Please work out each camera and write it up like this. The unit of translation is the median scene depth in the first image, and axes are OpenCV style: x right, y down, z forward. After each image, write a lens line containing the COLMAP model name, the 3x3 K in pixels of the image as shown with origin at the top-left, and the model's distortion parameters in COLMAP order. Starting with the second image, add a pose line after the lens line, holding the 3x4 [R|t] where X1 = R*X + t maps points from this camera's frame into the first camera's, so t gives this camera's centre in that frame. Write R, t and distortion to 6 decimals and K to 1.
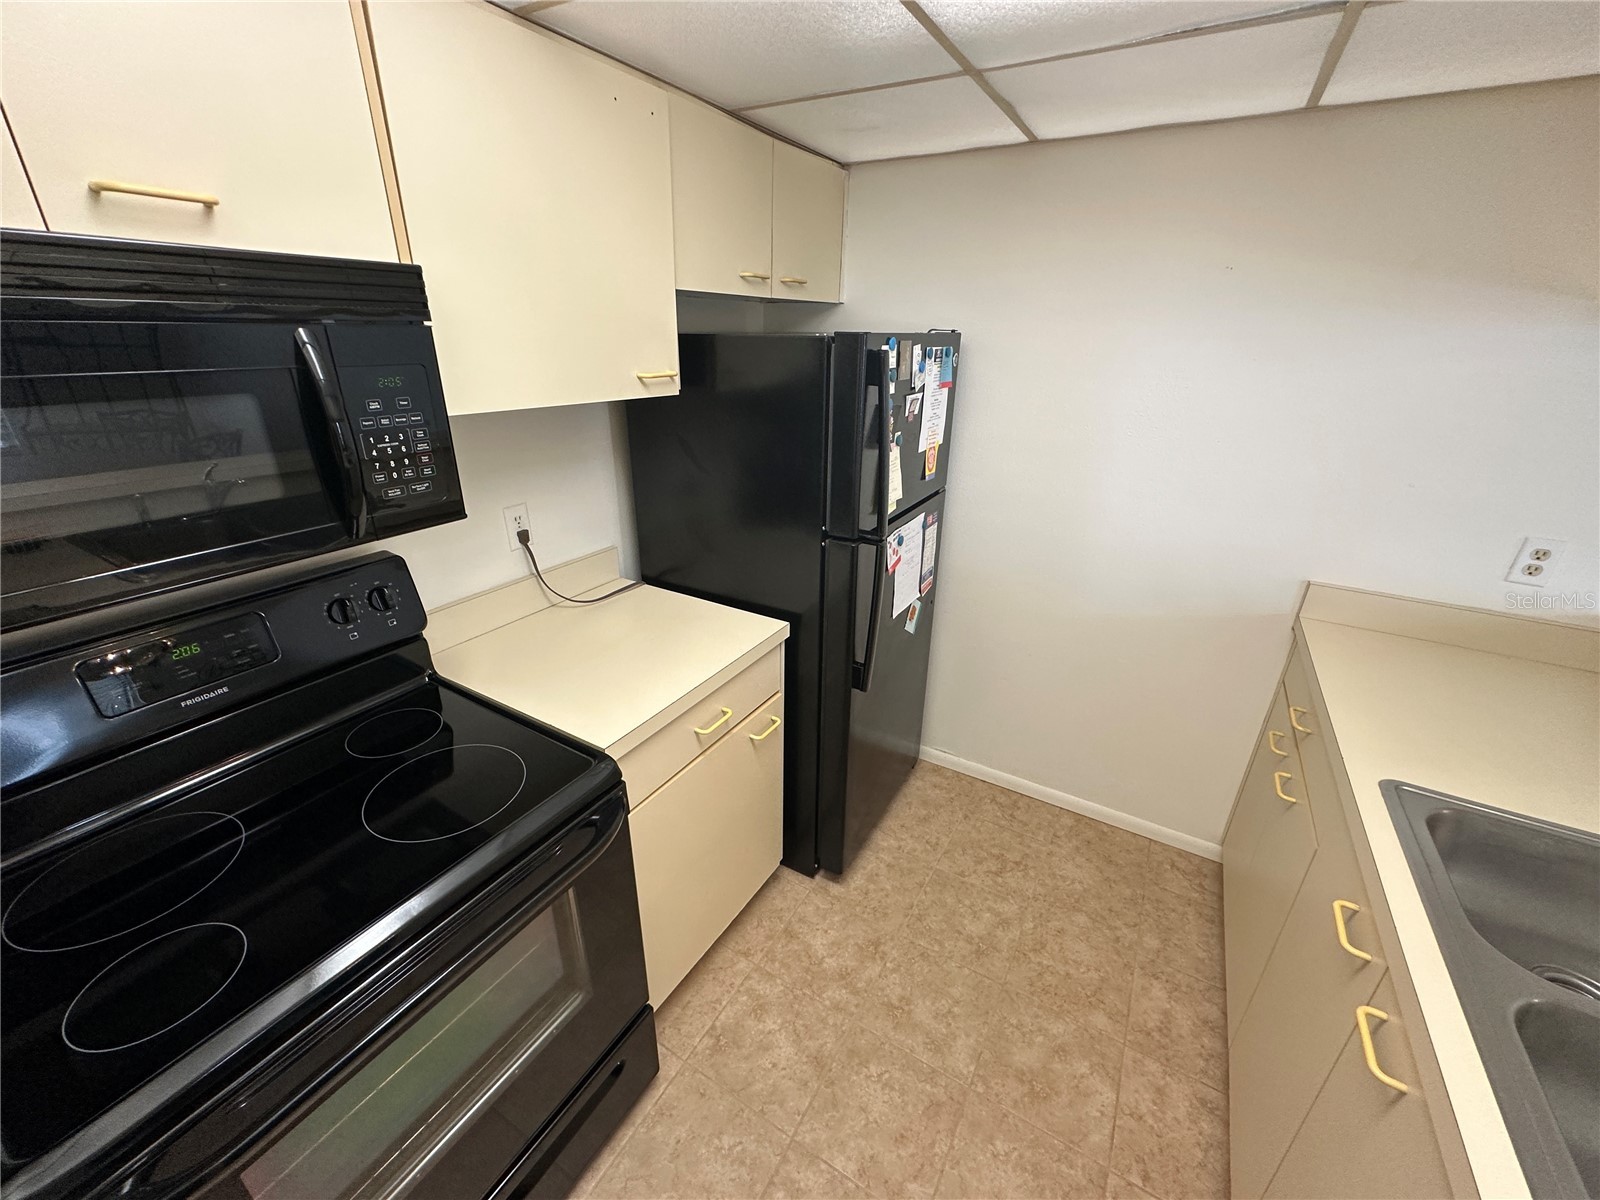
lens RADIAL K [[633.6, 0, 802.6], [0, 633.6, 594.2], [0, 0, 1]] dist [-0.001678, -0.000305]
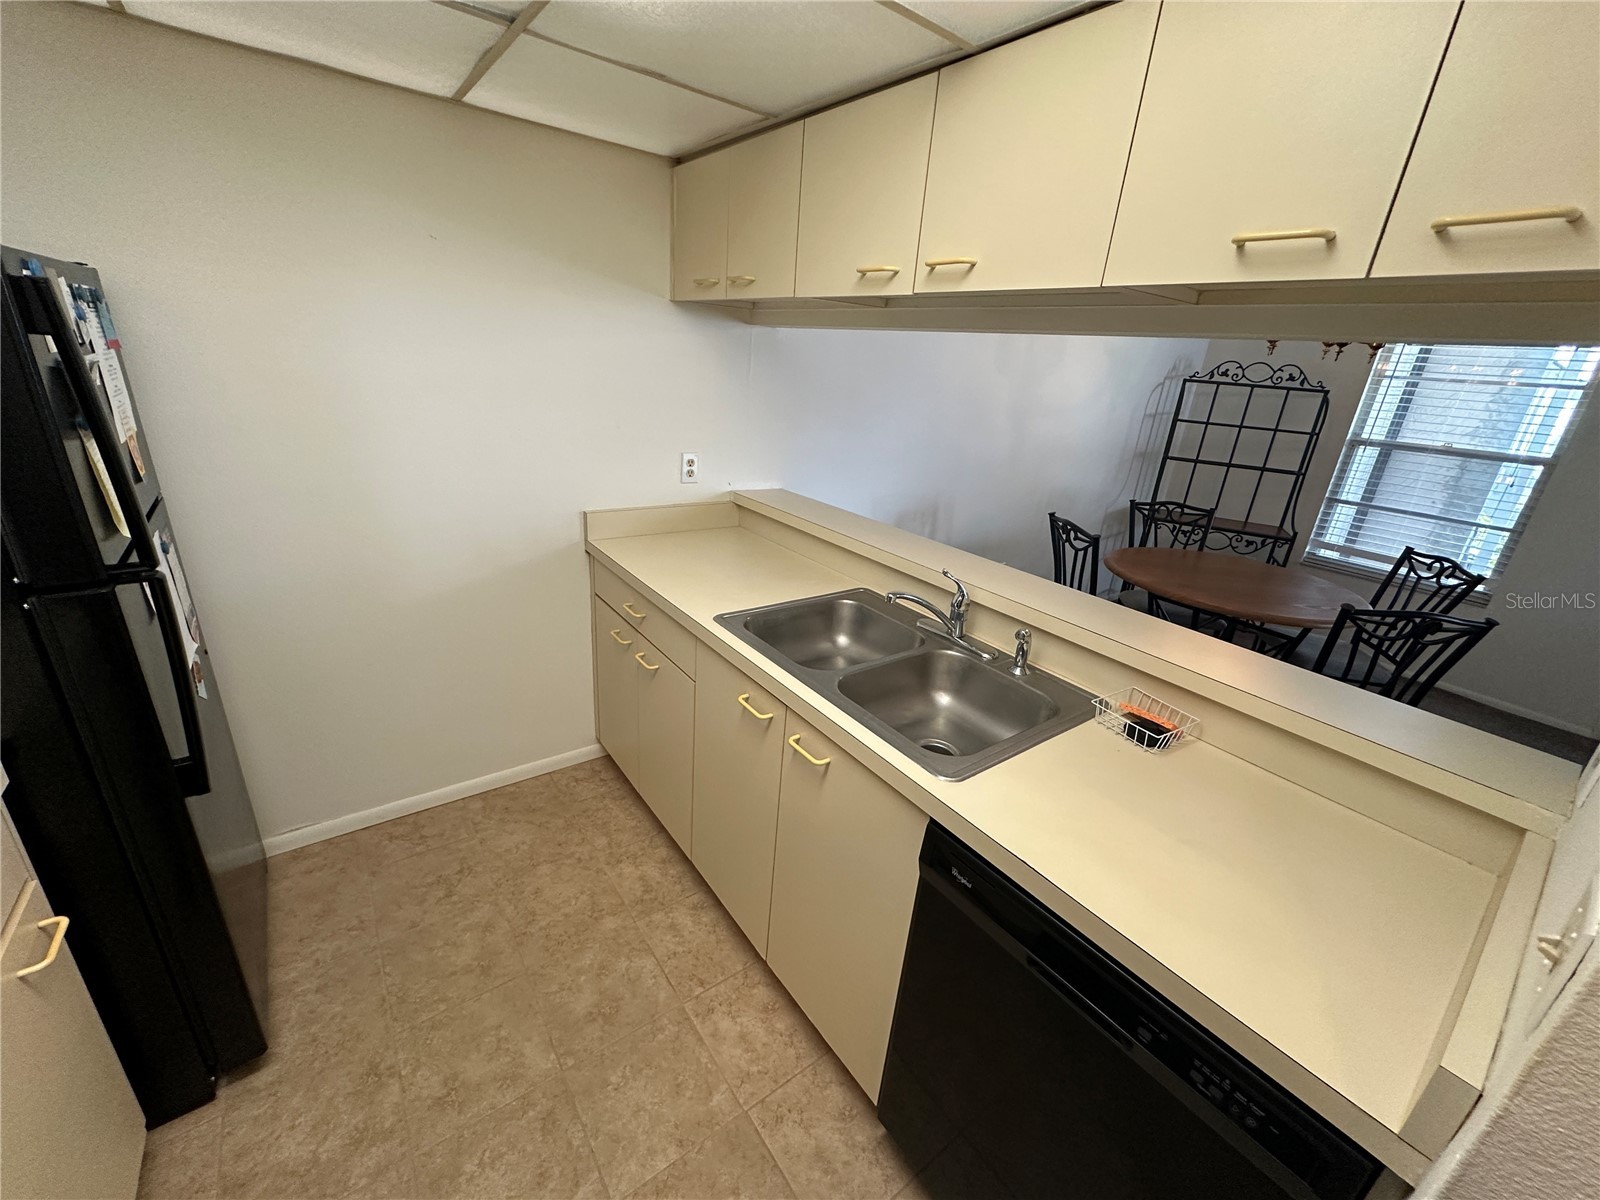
lens RADIAL K [[624.0, 0, 812.3], [0, 624.0, 584.0], [0, 0, 1]] dist [0.000313, 0.000202]
pose [[0.394367, -0.306435, 0.866356, -0.146674], [0.289622, 0.936164, 0.199289, -0.002027], [-0.872120, 0.172323, 0.457943, 0.074770]]
